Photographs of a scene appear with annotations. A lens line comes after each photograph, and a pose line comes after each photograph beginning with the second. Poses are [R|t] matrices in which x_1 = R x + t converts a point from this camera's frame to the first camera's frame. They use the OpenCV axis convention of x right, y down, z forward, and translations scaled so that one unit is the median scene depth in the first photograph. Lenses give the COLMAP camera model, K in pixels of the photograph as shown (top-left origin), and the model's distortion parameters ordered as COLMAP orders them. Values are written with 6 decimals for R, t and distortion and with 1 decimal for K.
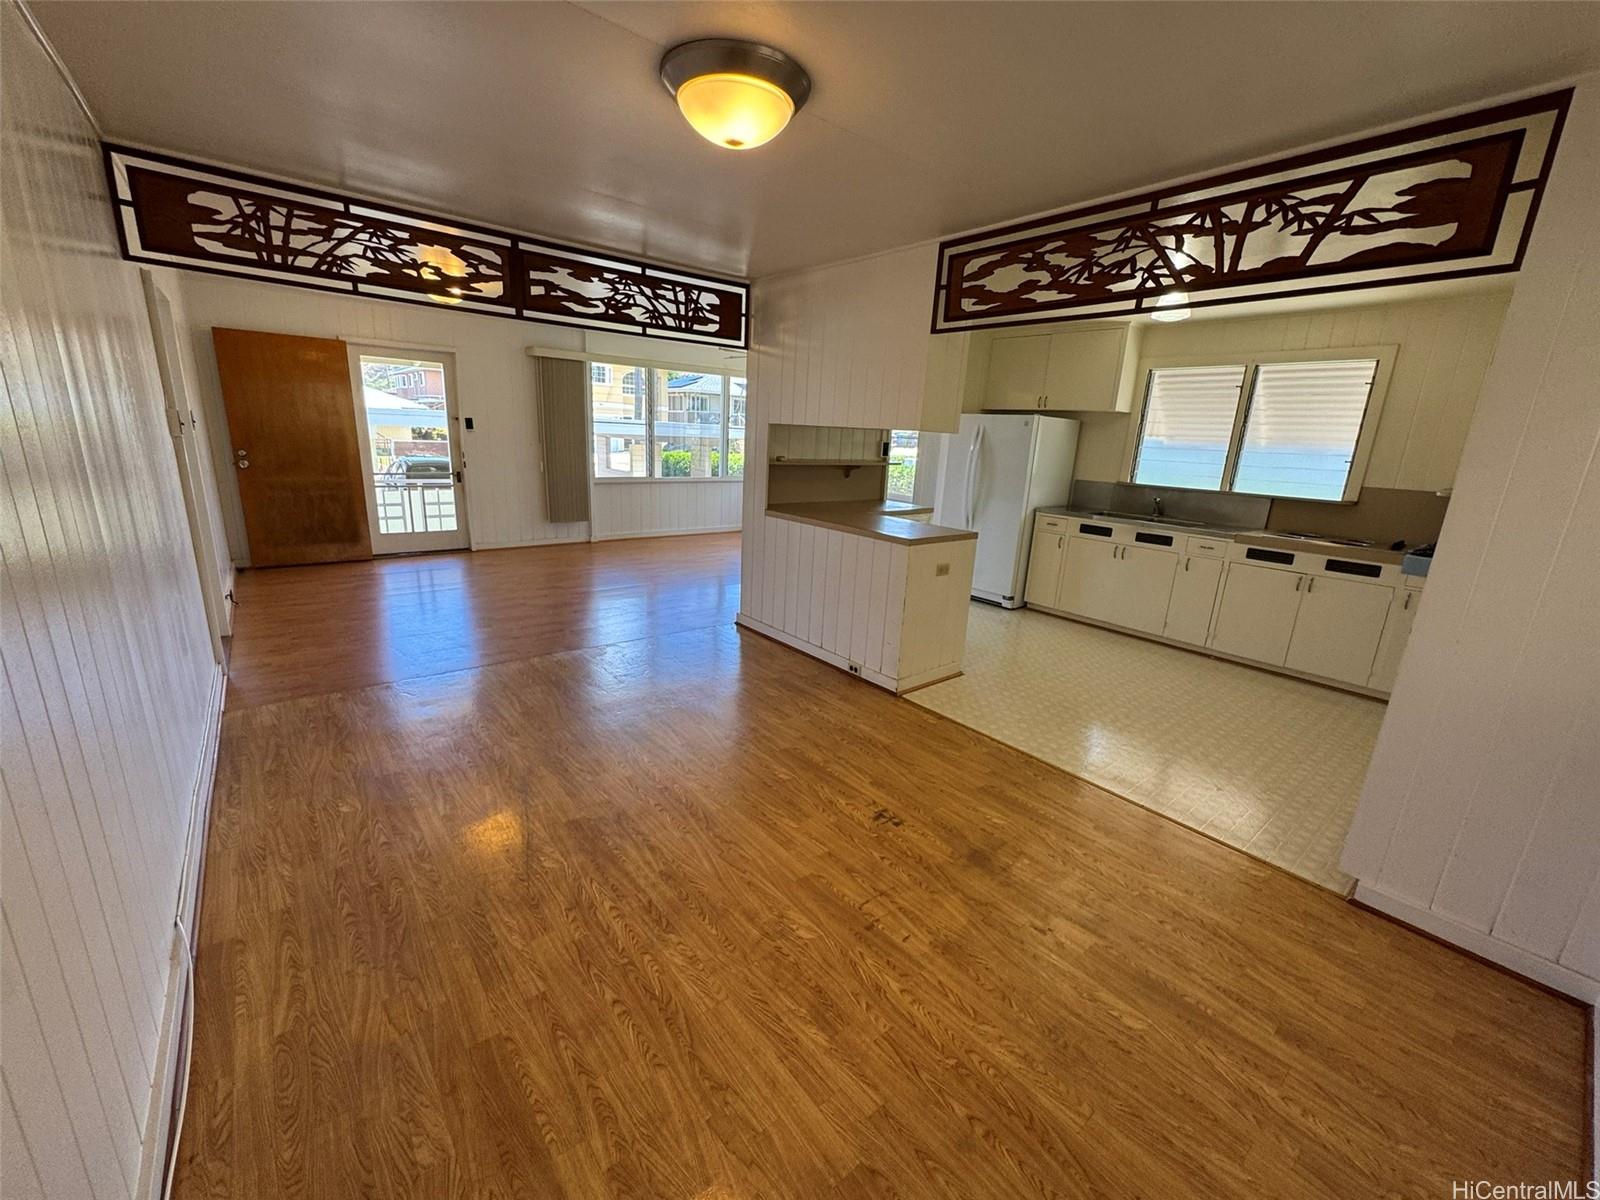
lens RADIAL K [[642.1, 0, 798.2], [0, 642.1, 602.6], [0, 0, 1]] dist [-0.000843, 0.000129]
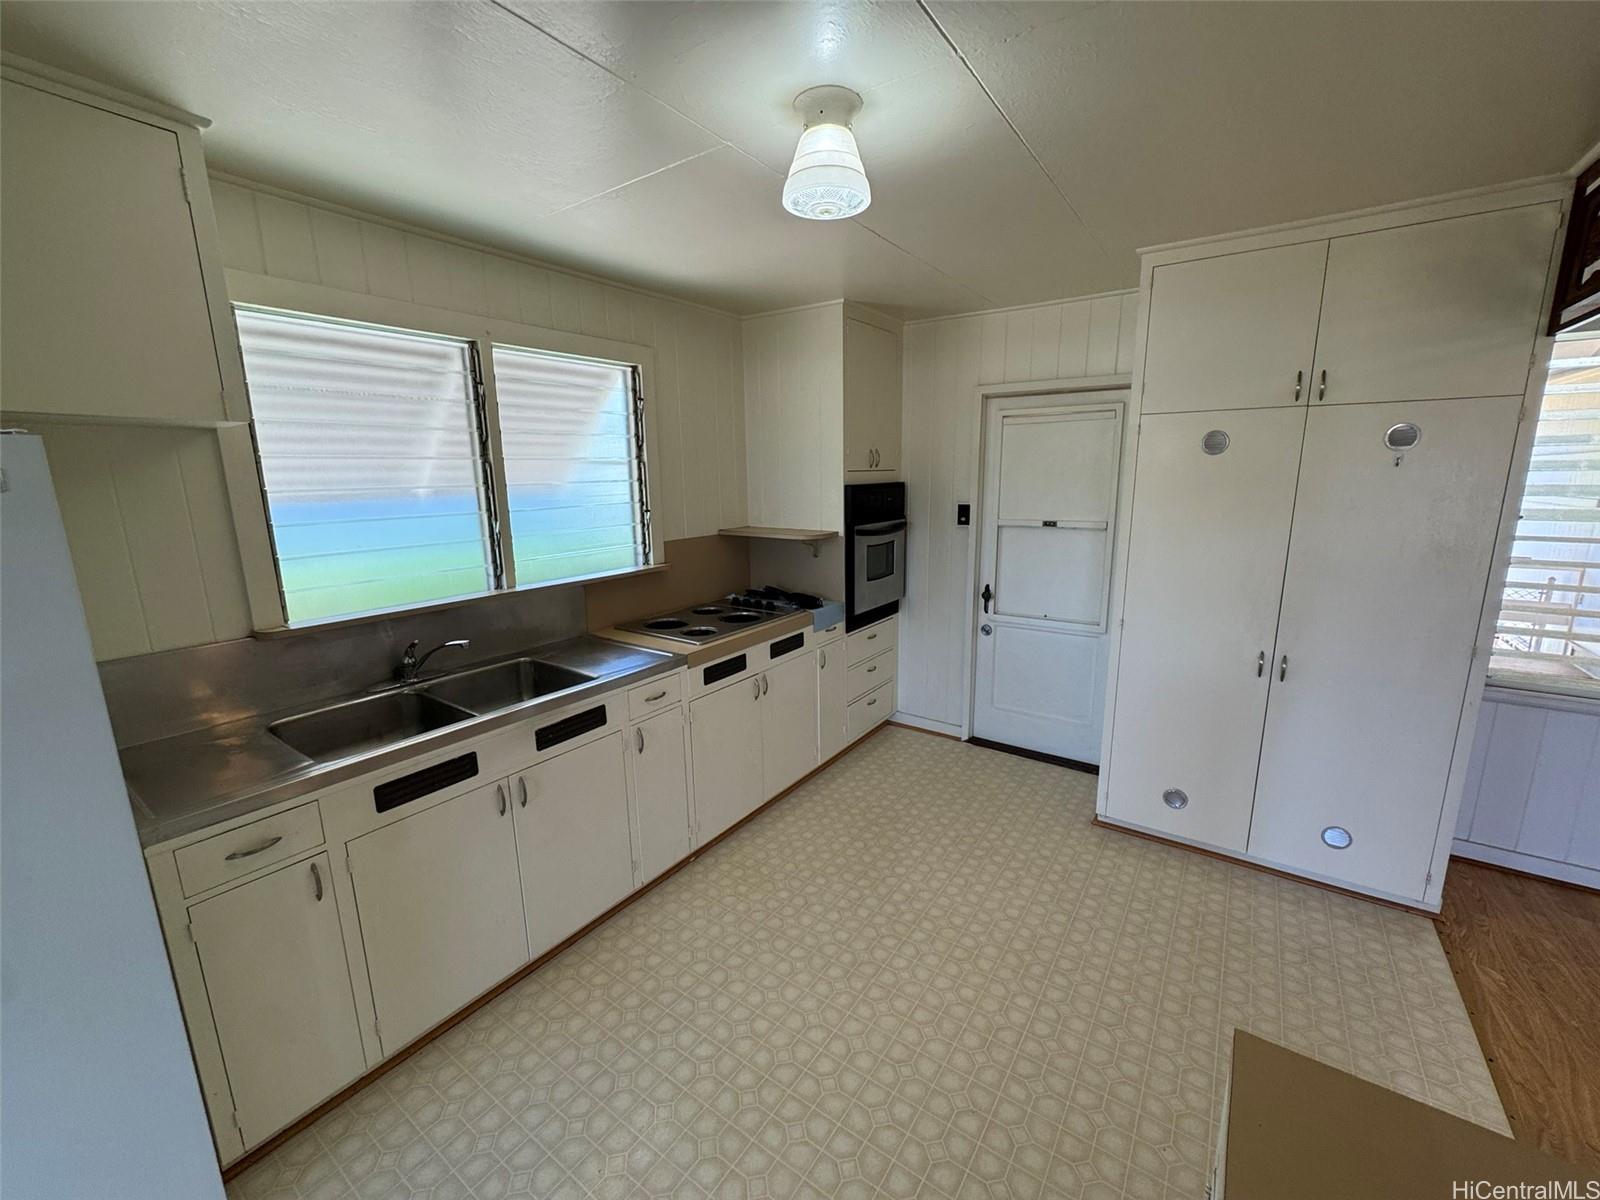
lens RADIAL K [[642.1, 0, 800.4], [0, 642.1, 602.3], [0, 0, 1]] dist [-0.000843, 0.000129]
pose [[-0.266497, -0.231298, 0.935671, 0.139619], [0.249477, 0.921142, 0.298762, -0.292459], [-0.930989, 0.313048, -0.187778, 0.999616]]
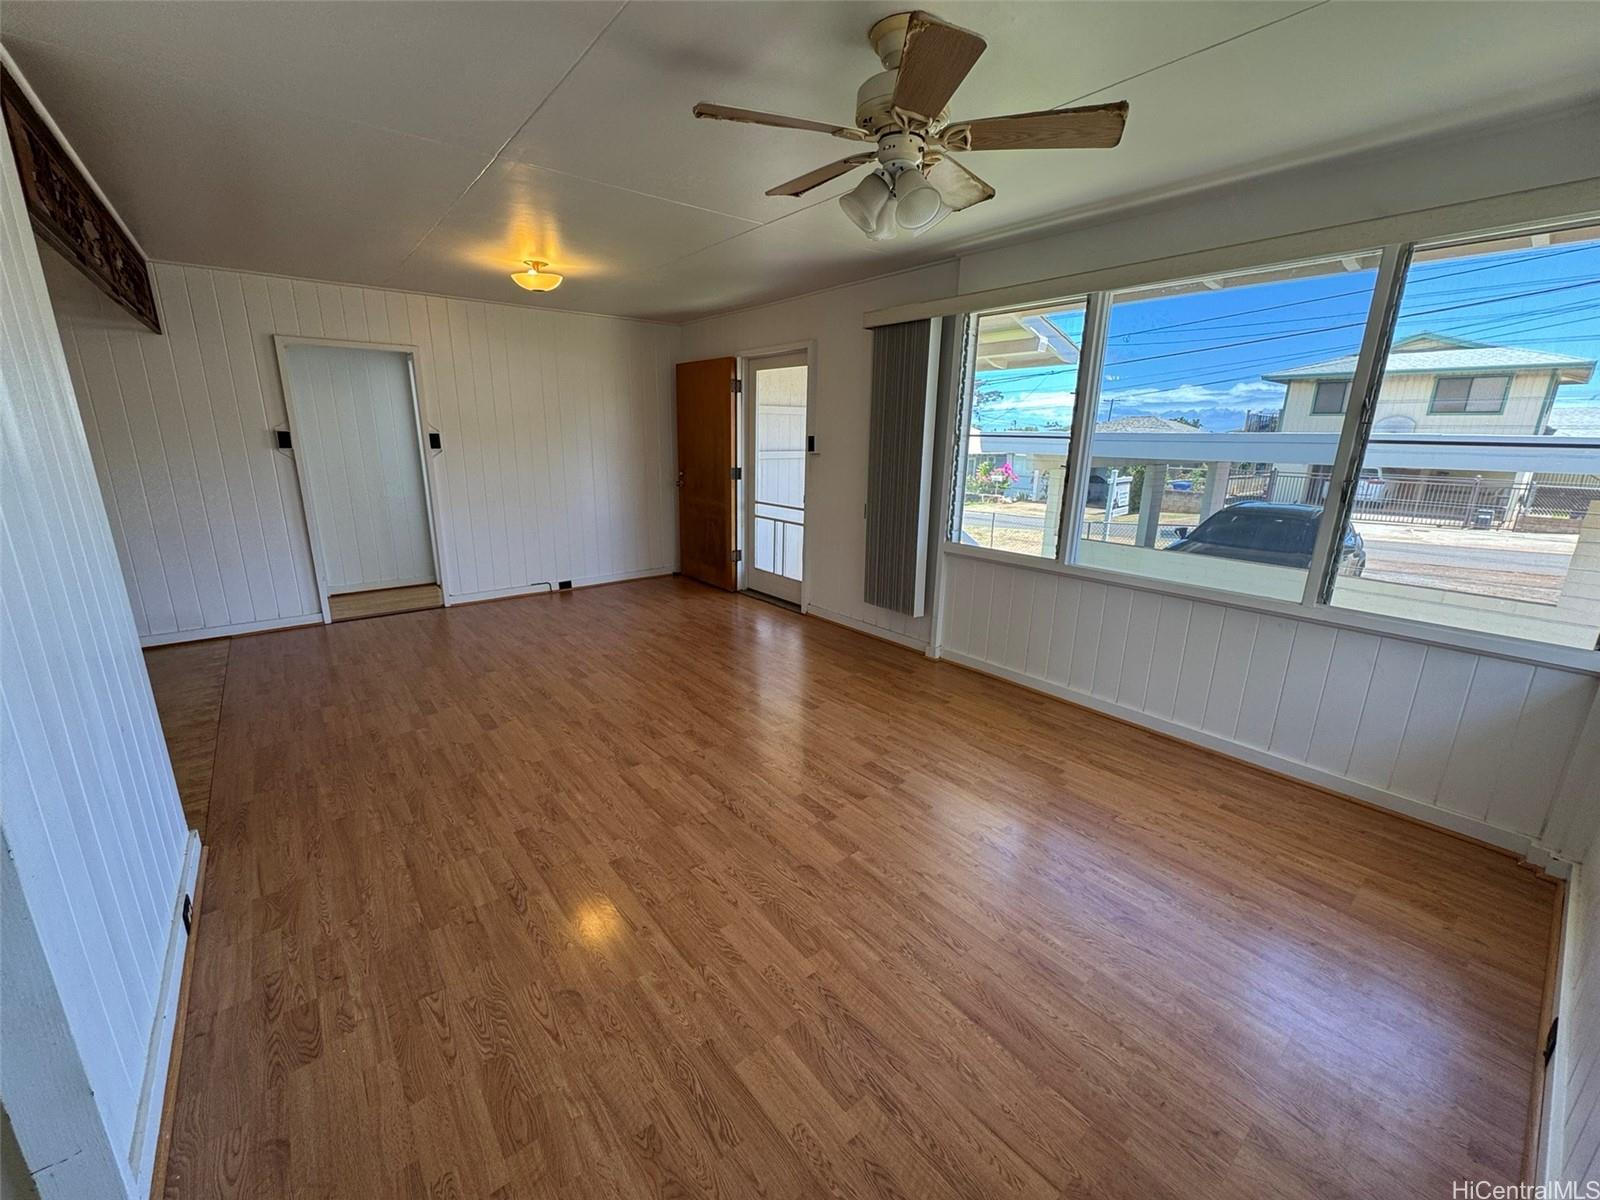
lens RADIAL K [[642.1, 0, 810.4], [0, 642.1, 596.2], [0, 0, 1]] dist [-0.000843, 0.000129]
pose [[0.016800, 0.200901, -0.979468, 0.370282], [-0.269070, 0.944377, 0.189088, -0.389524], [0.962974, 0.260368, 0.069922, 1.514373]]
